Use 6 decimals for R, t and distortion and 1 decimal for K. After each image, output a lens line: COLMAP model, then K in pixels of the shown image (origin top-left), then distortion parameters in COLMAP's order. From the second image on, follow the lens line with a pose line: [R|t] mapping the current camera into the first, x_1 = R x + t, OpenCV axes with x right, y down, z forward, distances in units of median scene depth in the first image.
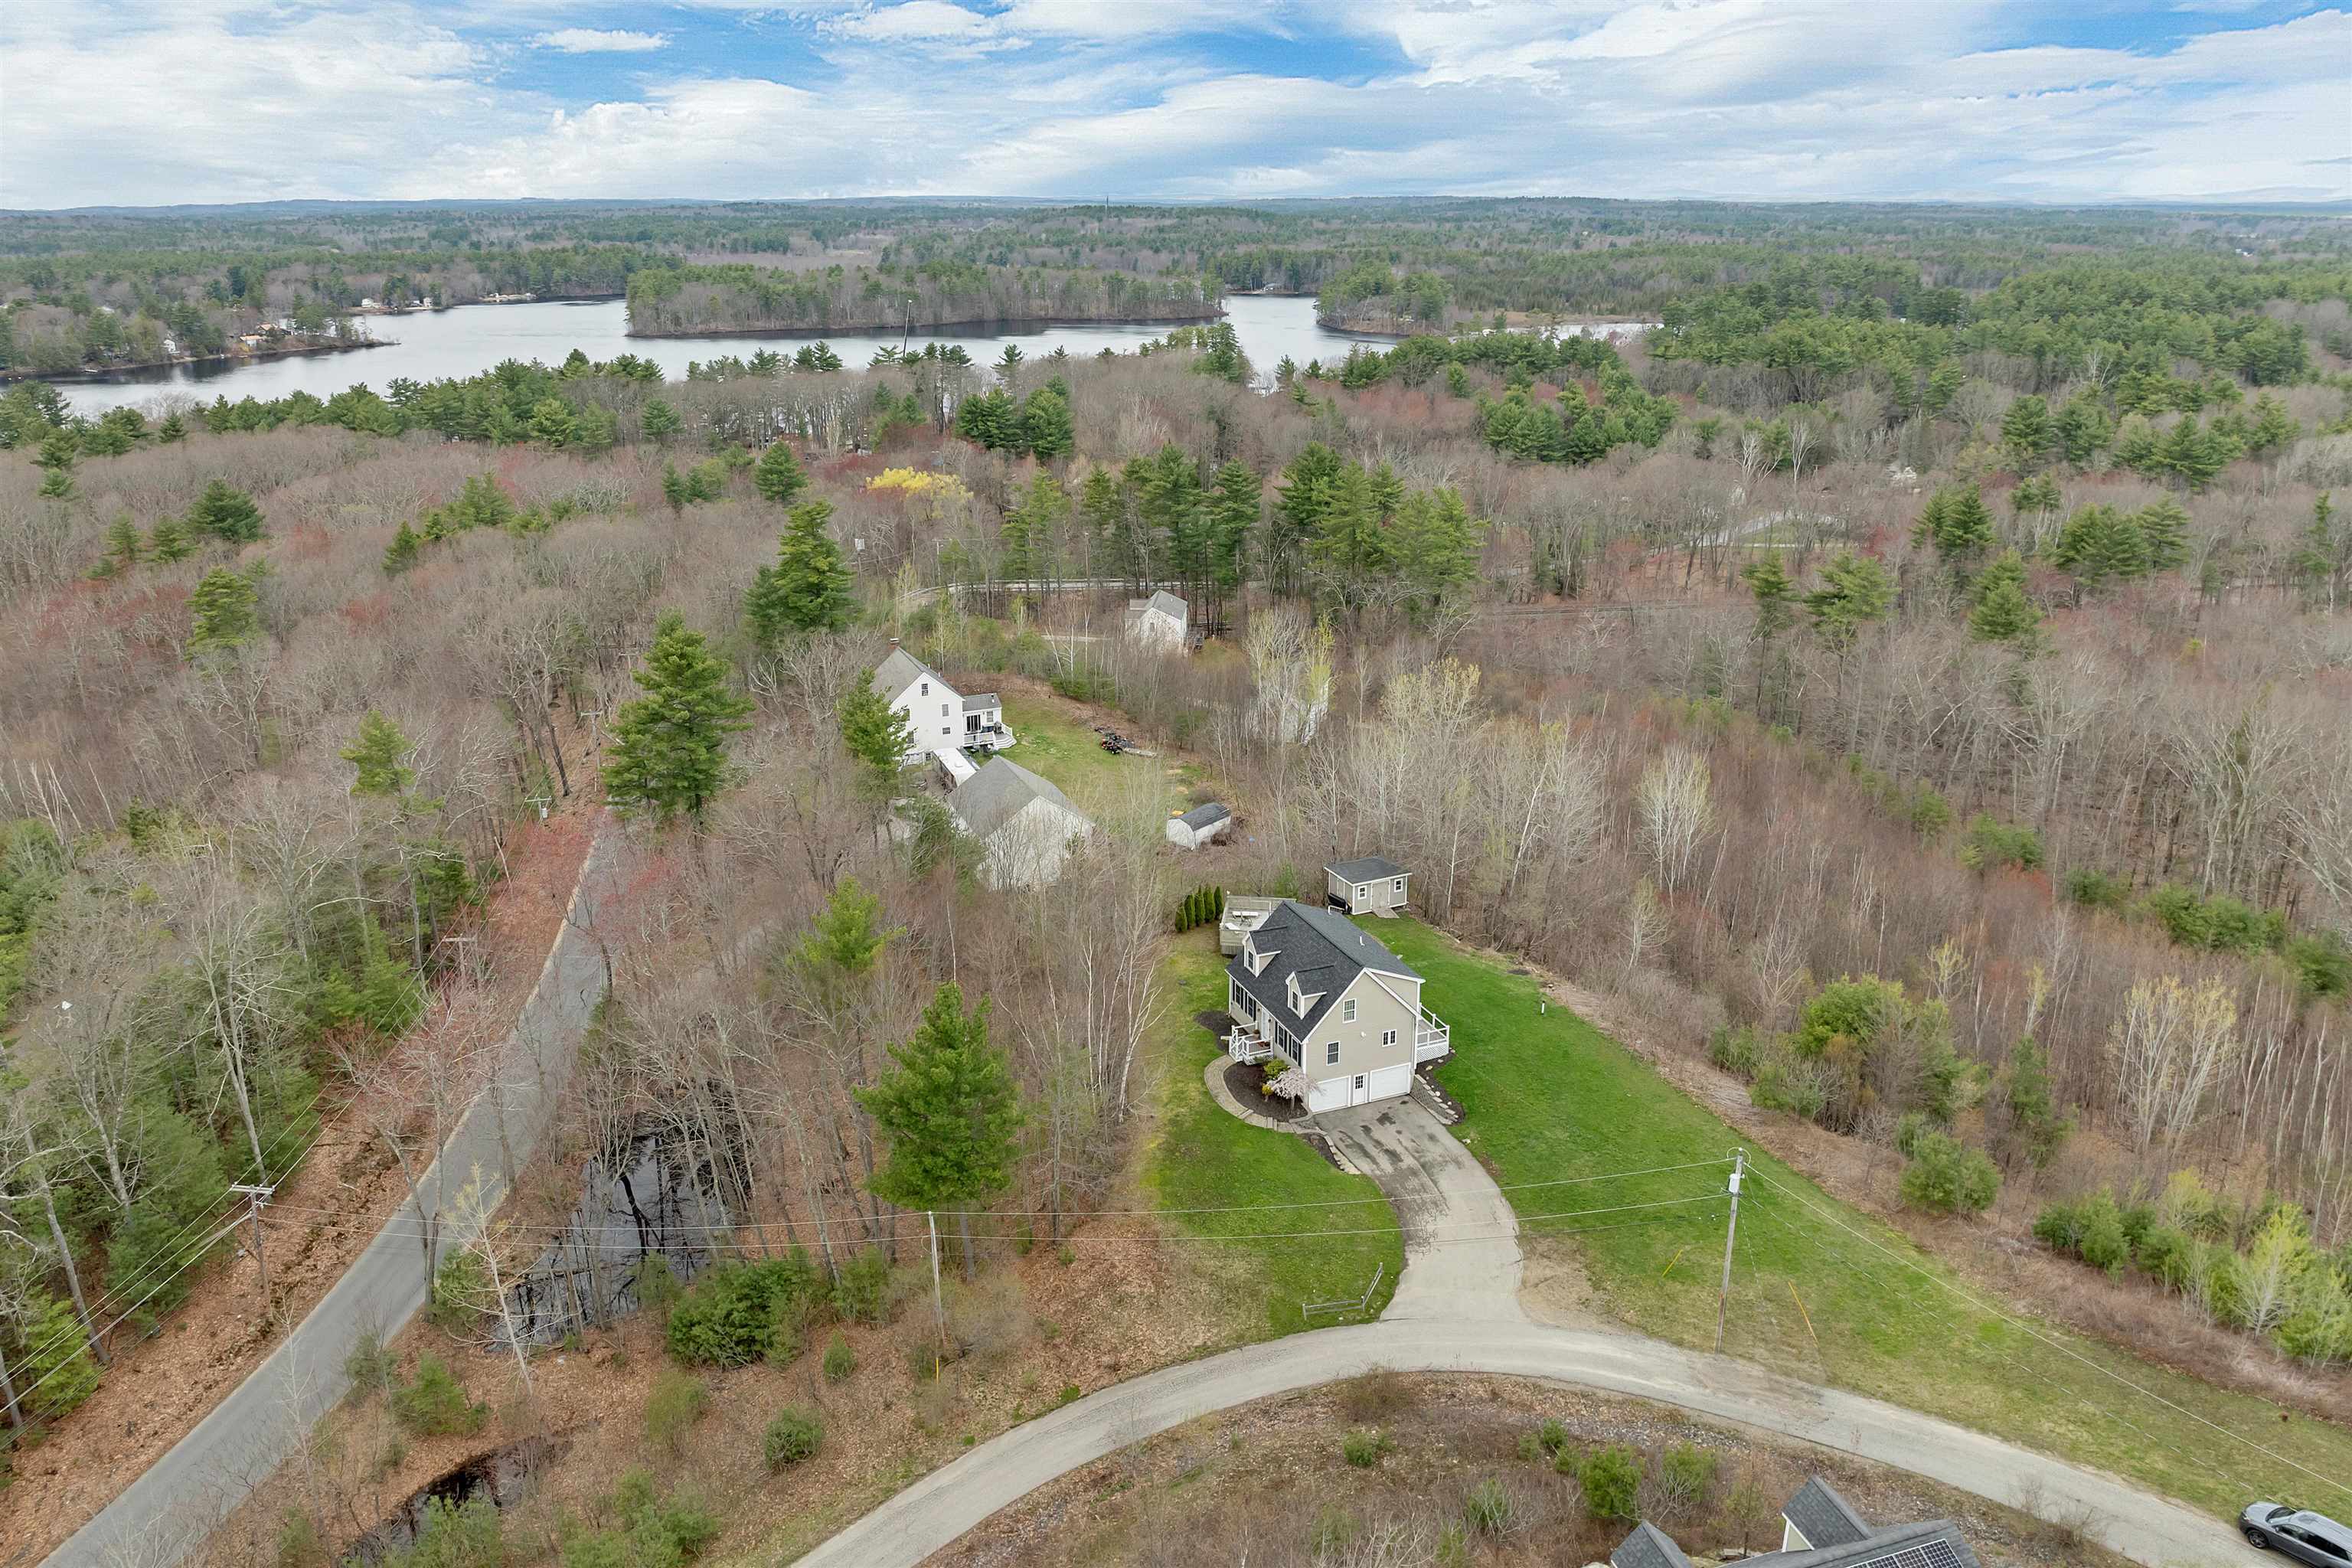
lens RADIAL K [[1700.7, 0, 1175.6], [0, 1700.7, 825.1], [0, 0, 1]] dist [-0.030833, -0.011906]
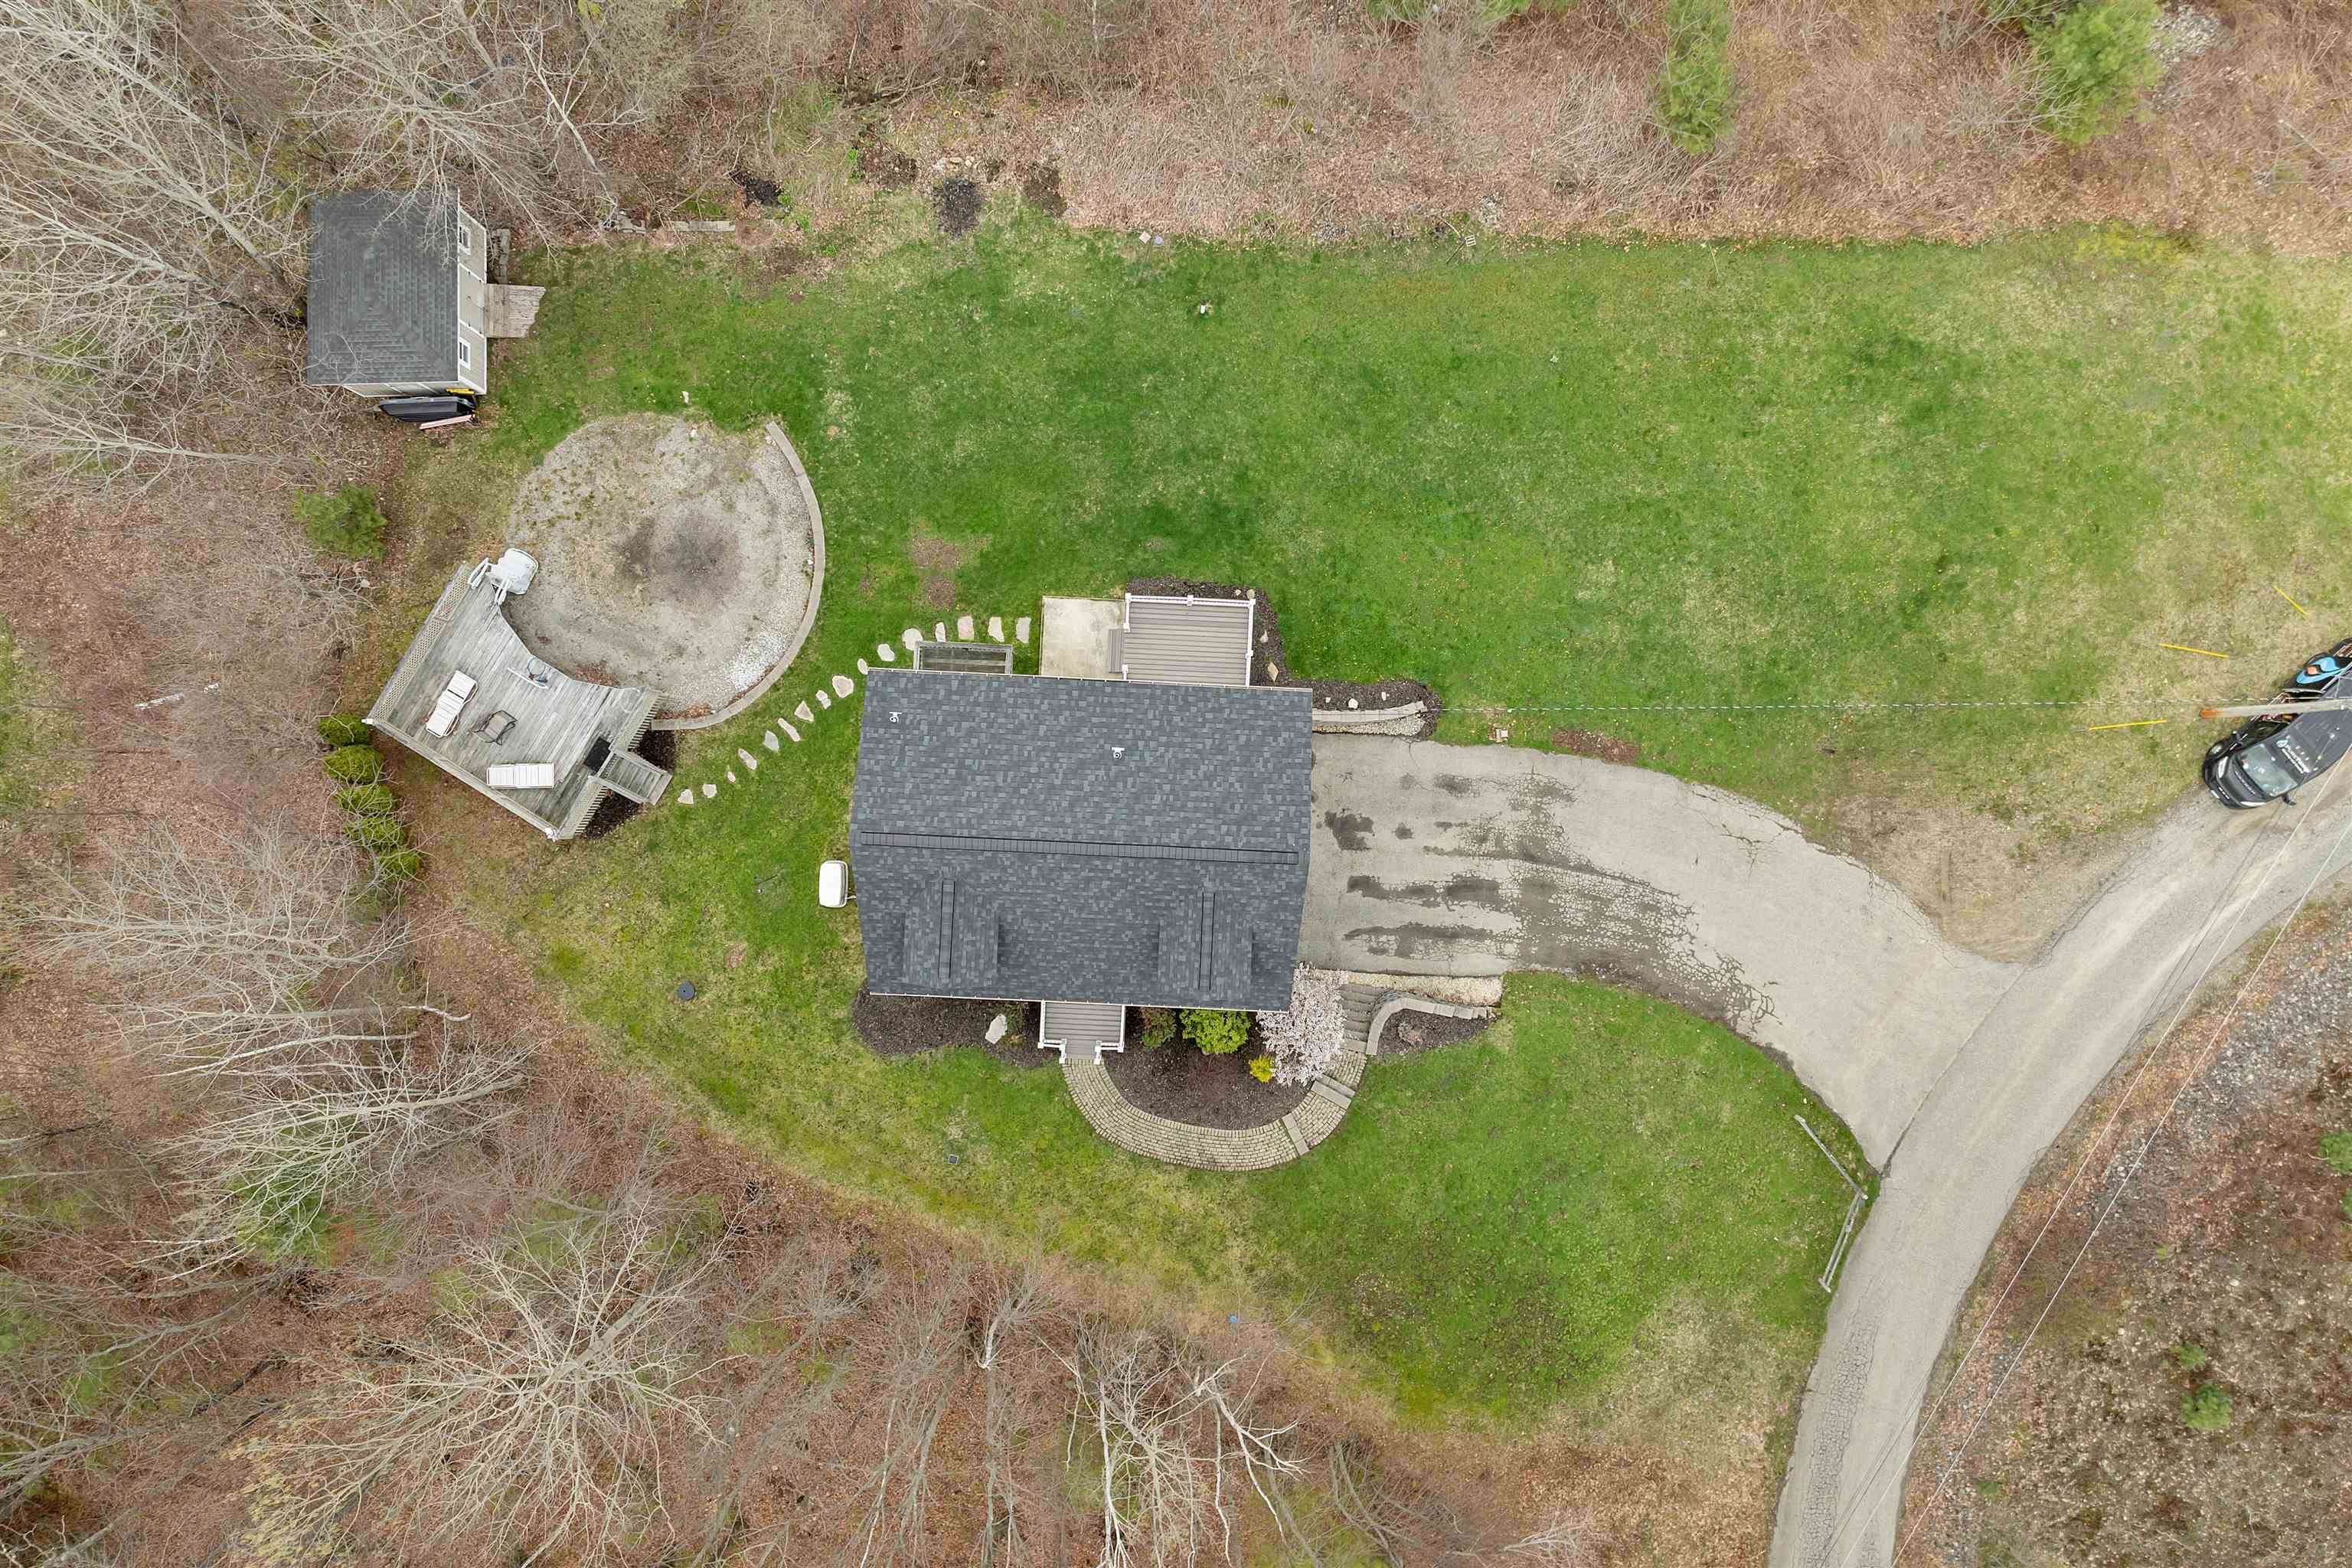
lens RADIAL K [[1700.7, 0, 1175.6], [0, 1700.7, 825.1], [0, 0, 1]] dist [-0.030833, -0.011906]
pose [[0.425327, -0.905039, 0.000868, 0.030525], [0.309671, 0.146432, 0.939501, -0.089151], [-0.850412, -0.399326, 0.342546, 0.258509]]
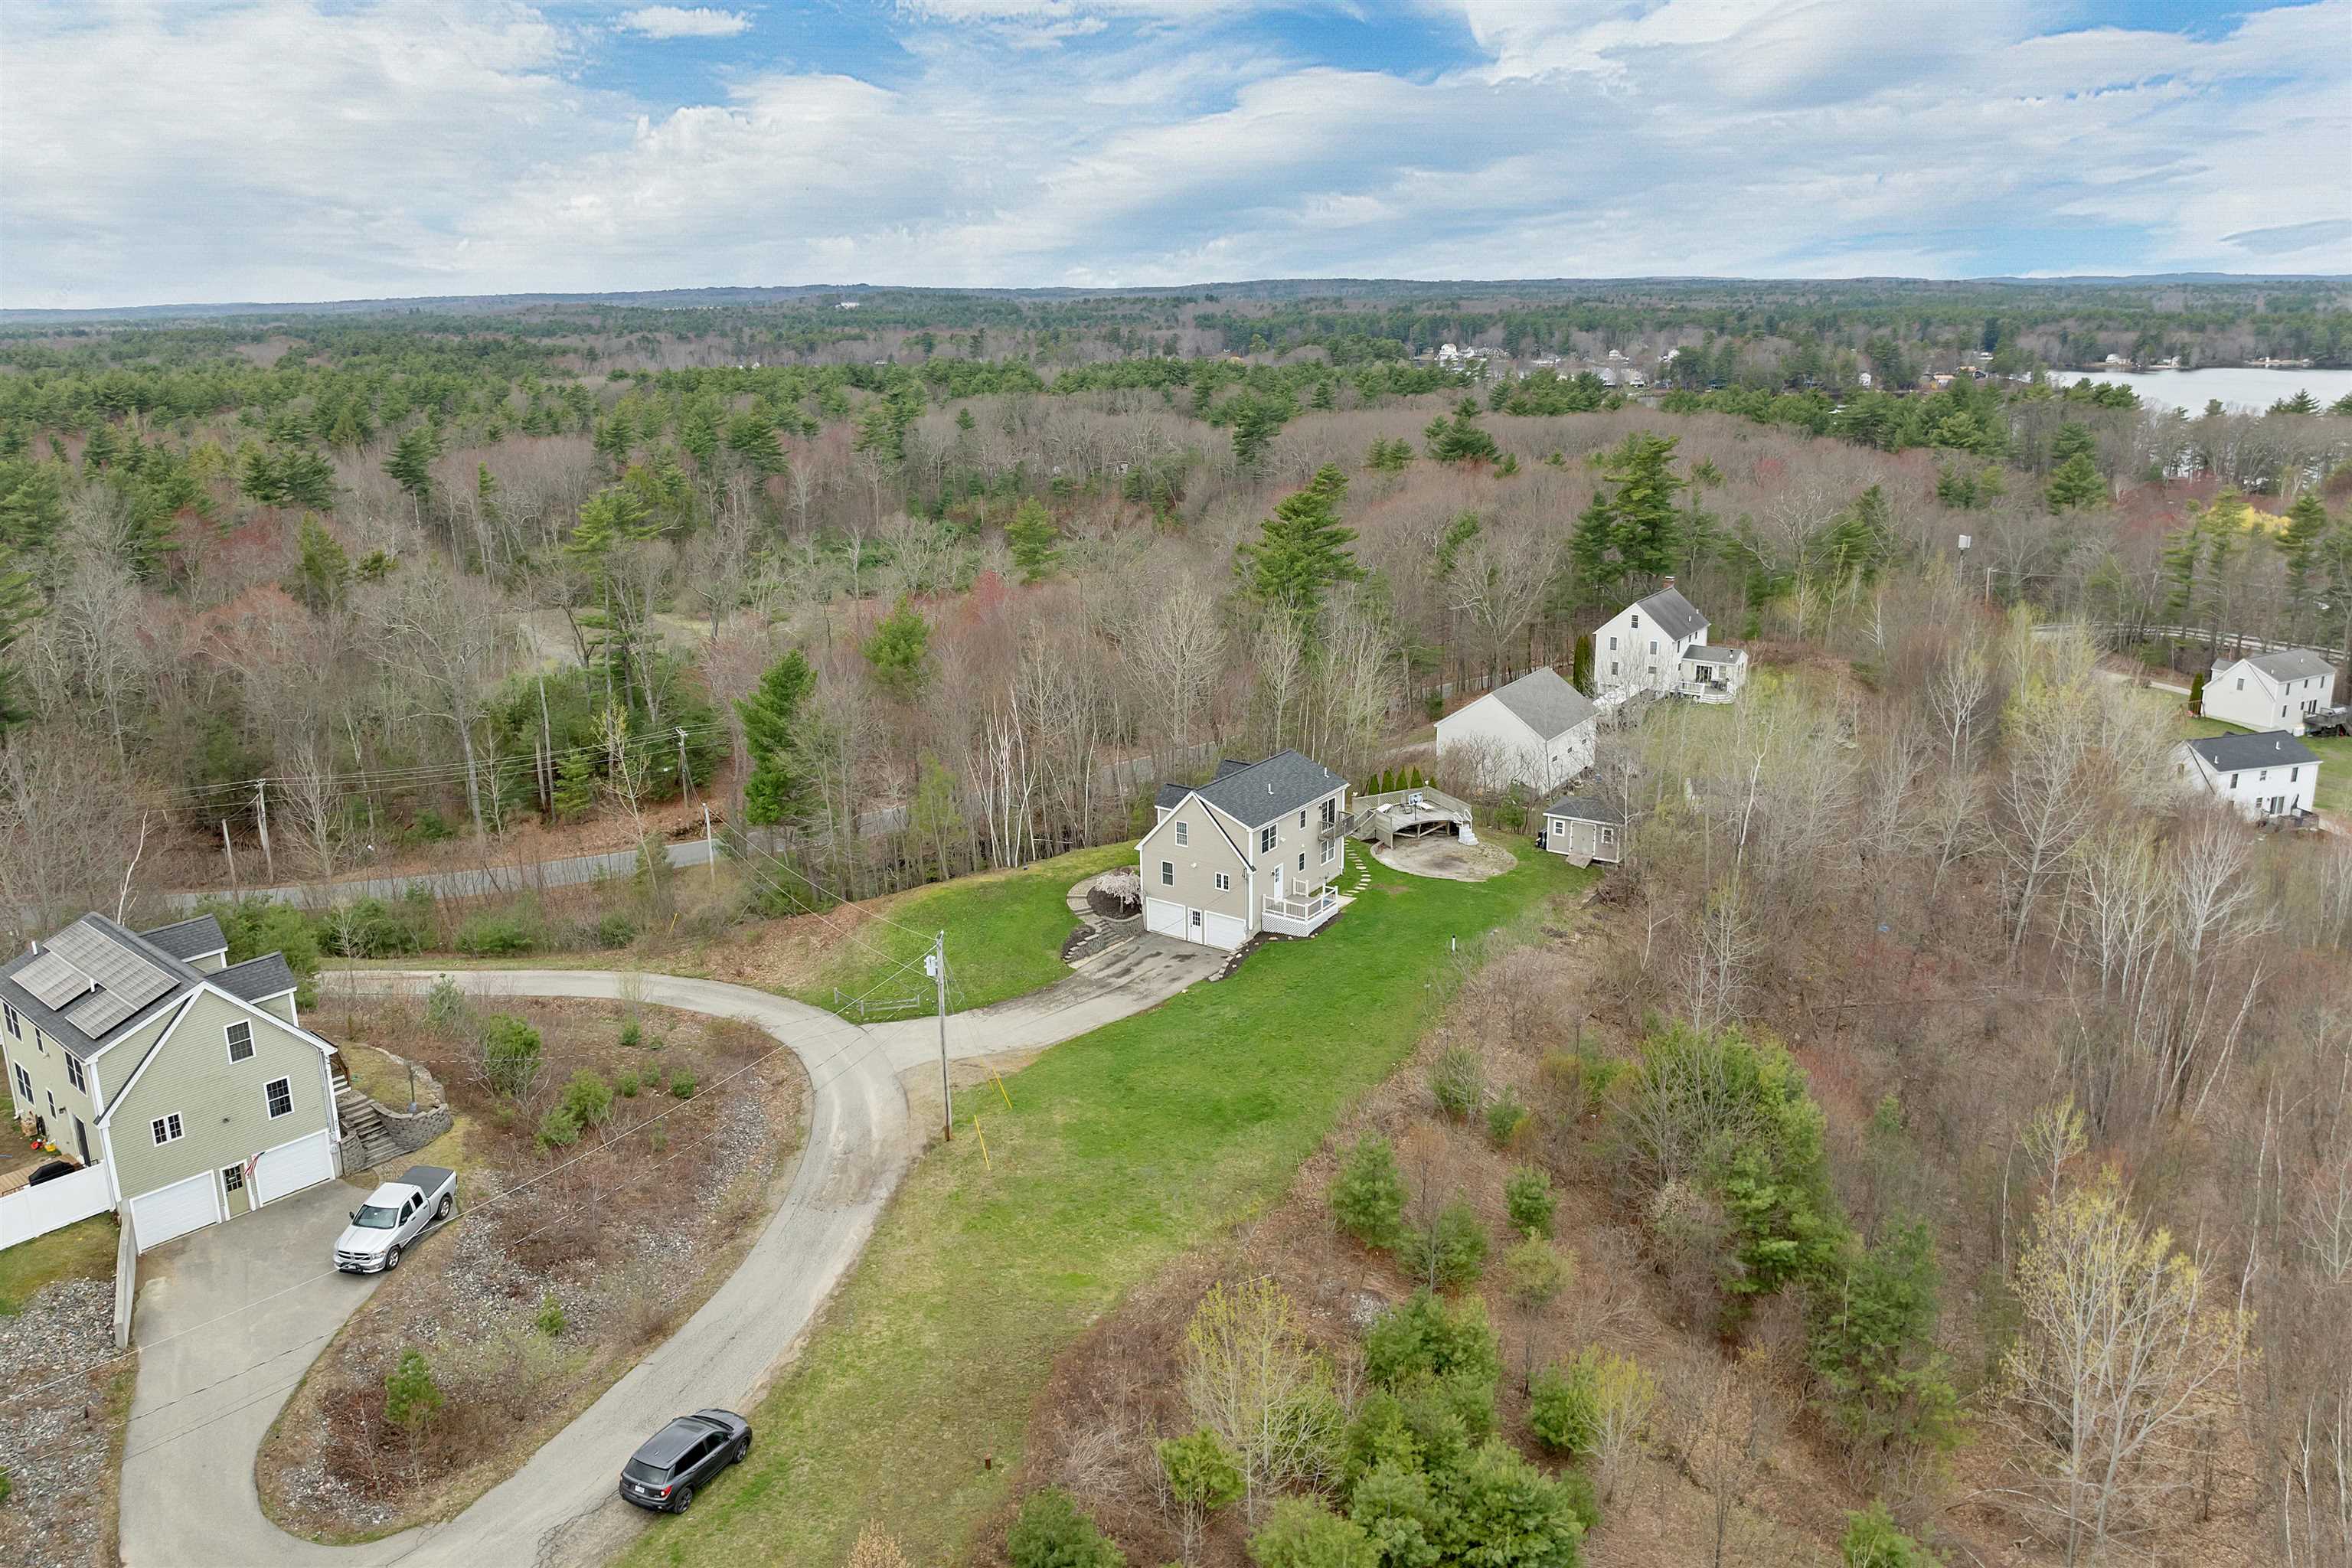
lens RADIAL K [[1683.2, 0, 1176.0], [0, 1683.2, 784.0], [0, 0, 1]] dist [-0.027532, 0.000580]
pose [[0.537651, 0.234521, -0.809896, 0.255001], [-0.284413, 0.954687, 0.087640, -0.000387], [0.793751, 0.183225, 0.579989, 0.126976]]
